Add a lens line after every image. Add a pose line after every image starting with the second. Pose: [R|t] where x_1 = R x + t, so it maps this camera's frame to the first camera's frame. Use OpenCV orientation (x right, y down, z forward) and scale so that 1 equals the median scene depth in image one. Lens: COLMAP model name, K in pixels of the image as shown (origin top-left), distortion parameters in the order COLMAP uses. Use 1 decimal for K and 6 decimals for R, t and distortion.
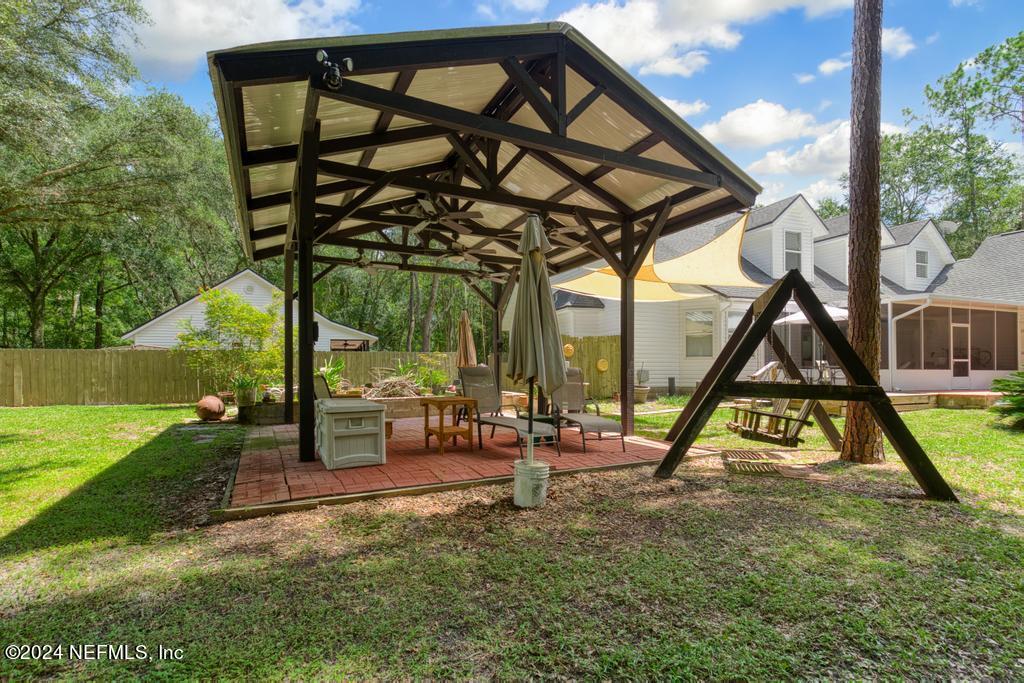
lens RADIAL K [[476.9, 0, 527.8], [0, 476.9, 367.2], [0, 0, 1]] dist [0.021924, 0.000244]
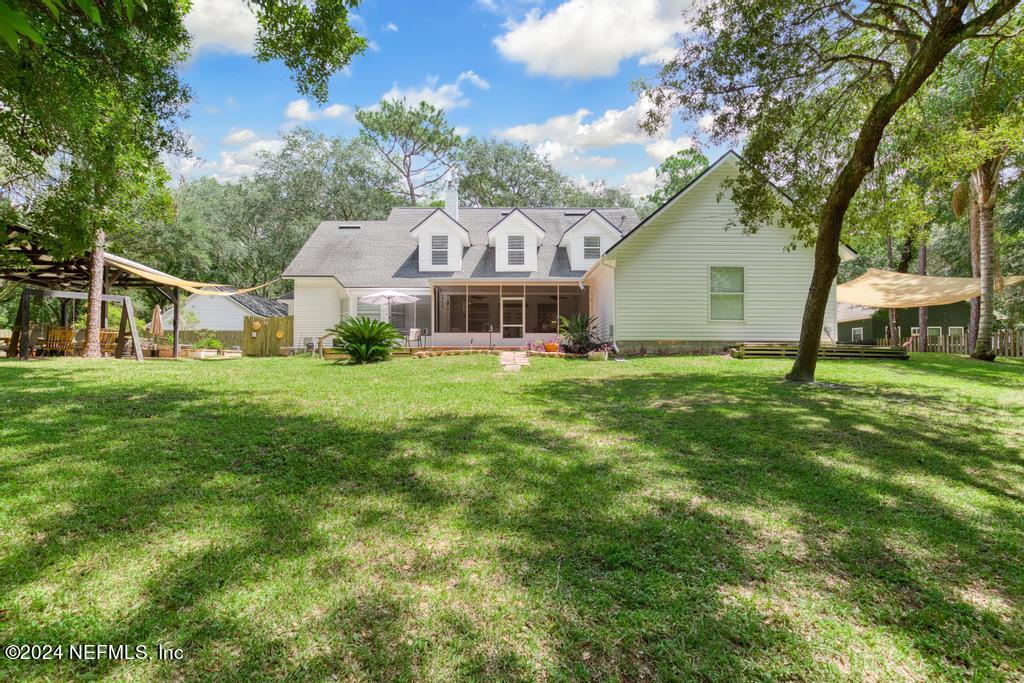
lens RADIAL K [[489.2, 0, 512.0], [0, 489.2, 341.5], [0, 0, 1]] dist [-0.002422, 0.000050]
pose [[0.934880, -0.019186, -0.354446, 1.339465], [0.005056, 0.999157, -0.040748, 0.081027], [0.354929, 0.036302, 0.934188, -0.219050]]
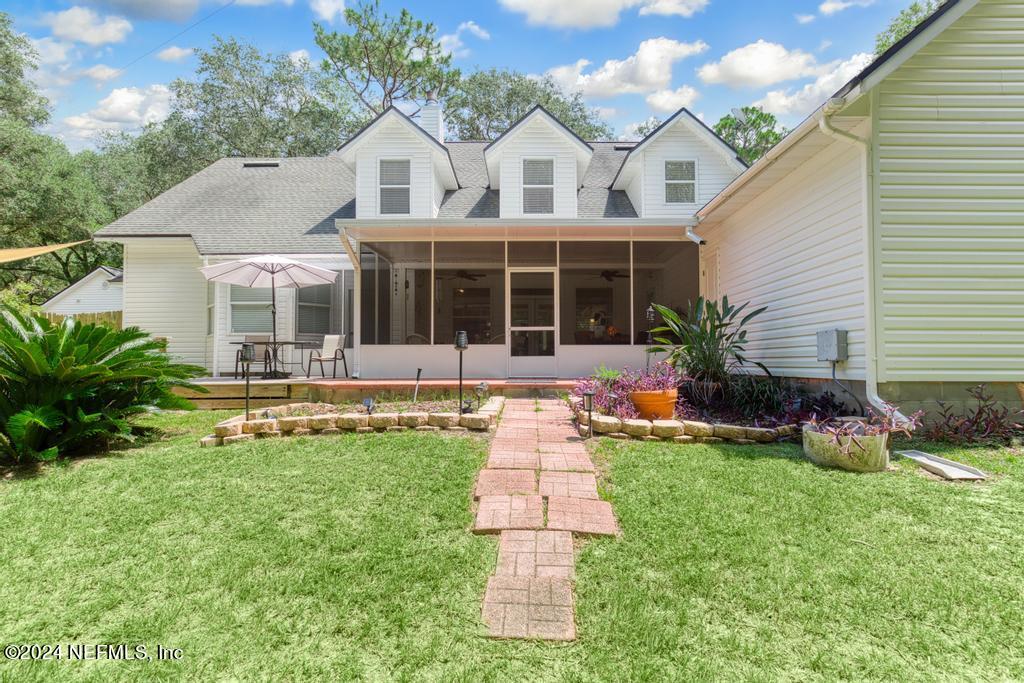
lens RADIAL K [[489.2, 0, 512.0], [0, 489.2, 341.5], [0, 0, 1]] dist [-0.002422, 0.000050]
pose [[0.919690, -0.020592, -0.392105, 1.092341], [0.005833, 0.999230, -0.038795, 0.024639], [0.392602, 0.033392, 0.919102, 0.436492]]
